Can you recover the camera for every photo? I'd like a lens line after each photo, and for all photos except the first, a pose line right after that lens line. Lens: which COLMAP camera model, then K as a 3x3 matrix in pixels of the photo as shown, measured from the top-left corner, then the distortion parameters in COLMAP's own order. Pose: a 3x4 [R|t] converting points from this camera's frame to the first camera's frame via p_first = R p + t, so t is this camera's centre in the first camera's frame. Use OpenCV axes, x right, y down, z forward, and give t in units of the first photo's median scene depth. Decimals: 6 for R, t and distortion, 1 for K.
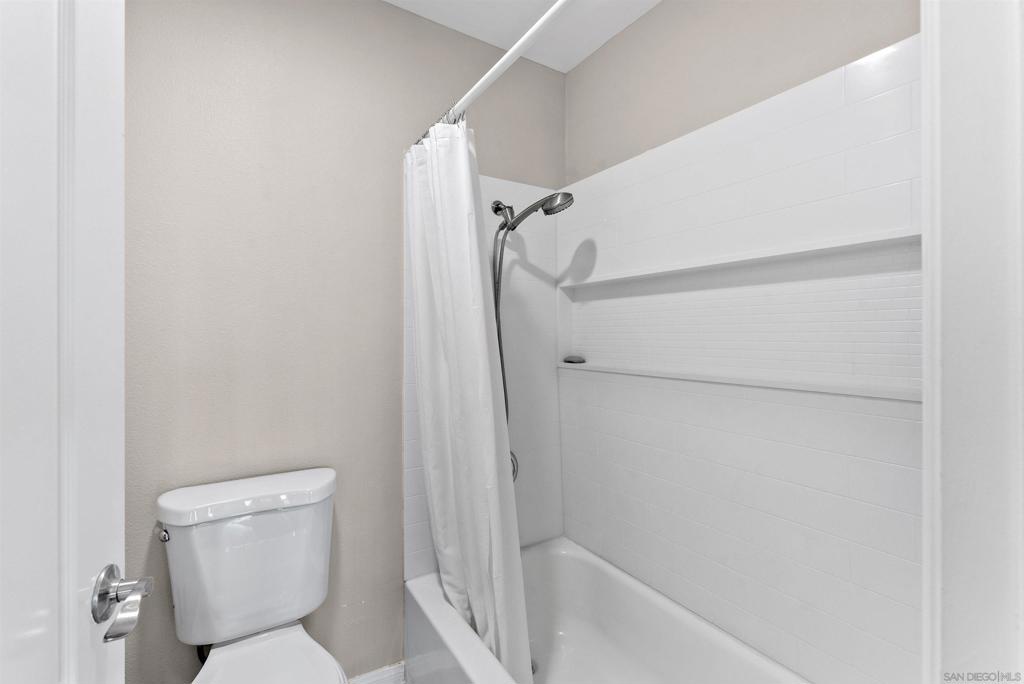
lens RADIAL K [[431.3, 0, 520.4], [0, 431.3, 338.8], [0, 0, 1]] dist [-0.001244, -0.000473]
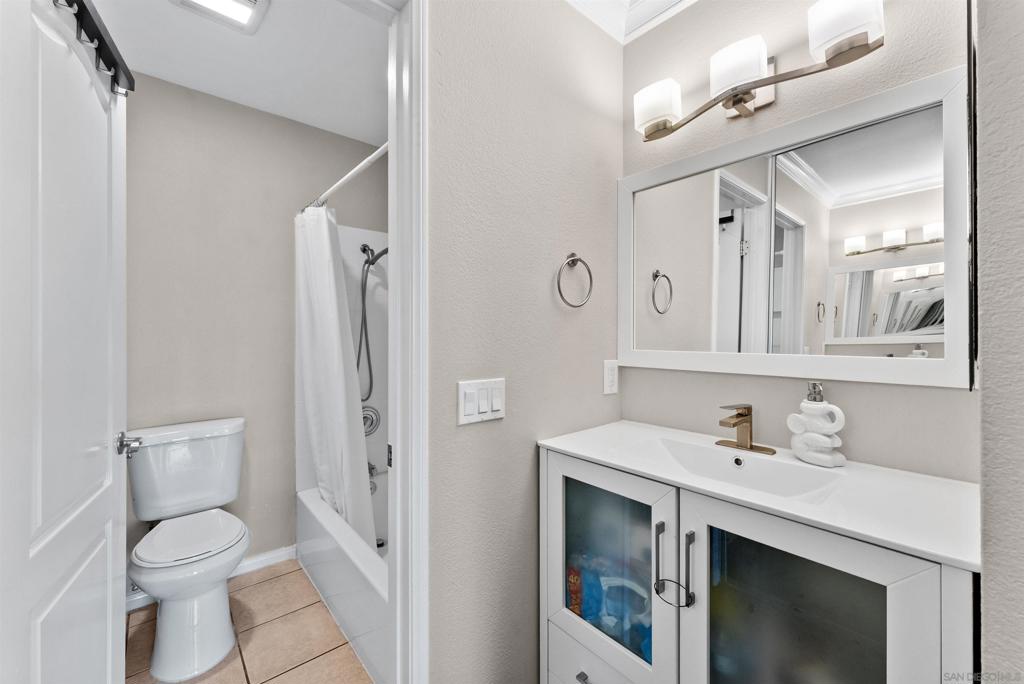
lens RADIAL K [[417.9, 0, 529.1], [0, 417.9, 336.0], [0, 0, 1]] dist [-0.003747, 0.000616]
pose [[0.990423, -0.001127, 0.138063, 0.368121], [0.002015, 0.999978, -0.006296, 0.016867], [-0.138053, 0.006514, 0.990403, -0.623629]]
